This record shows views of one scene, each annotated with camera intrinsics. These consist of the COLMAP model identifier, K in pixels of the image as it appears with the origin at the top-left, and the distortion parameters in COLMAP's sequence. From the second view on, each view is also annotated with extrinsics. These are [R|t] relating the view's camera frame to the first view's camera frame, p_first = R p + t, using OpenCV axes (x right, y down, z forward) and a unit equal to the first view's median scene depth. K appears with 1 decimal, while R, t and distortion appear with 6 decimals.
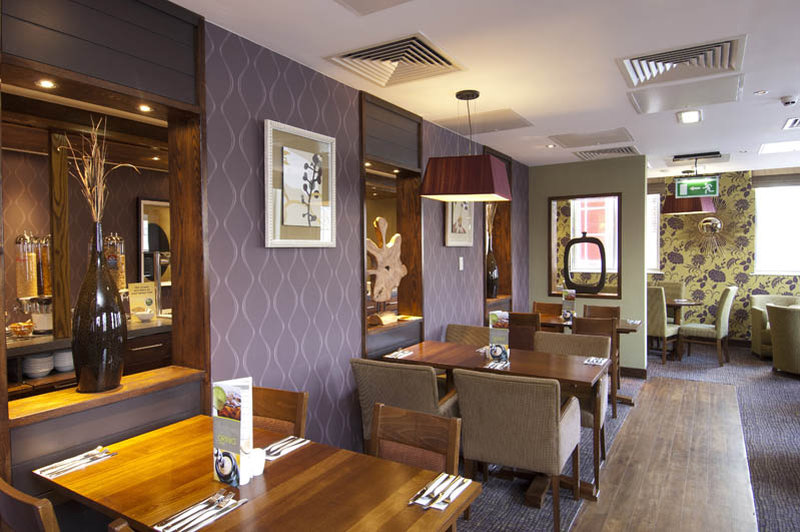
lens RADIAL K [[505.0, 0, 402.8], [0, 505.0, 255.4], [0, 0, 1]] dist [-0.030805, -0.000906]
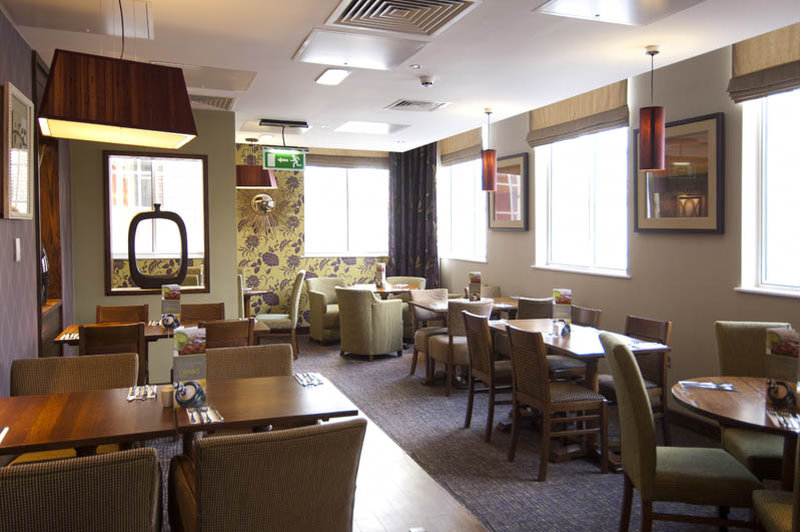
lens RADIAL K [[604.1, 0, 401.4], [0, 604.1, 241.9], [0, 0, 1]] dist [0.009588, 0.001044]
pose [[0.598568, -0.002266, 0.801069, -0.139758], [-0.005818, 0.999957, 0.007176, 0.000312], [-0.801051, -0.008956, 0.598529, 0.200032]]
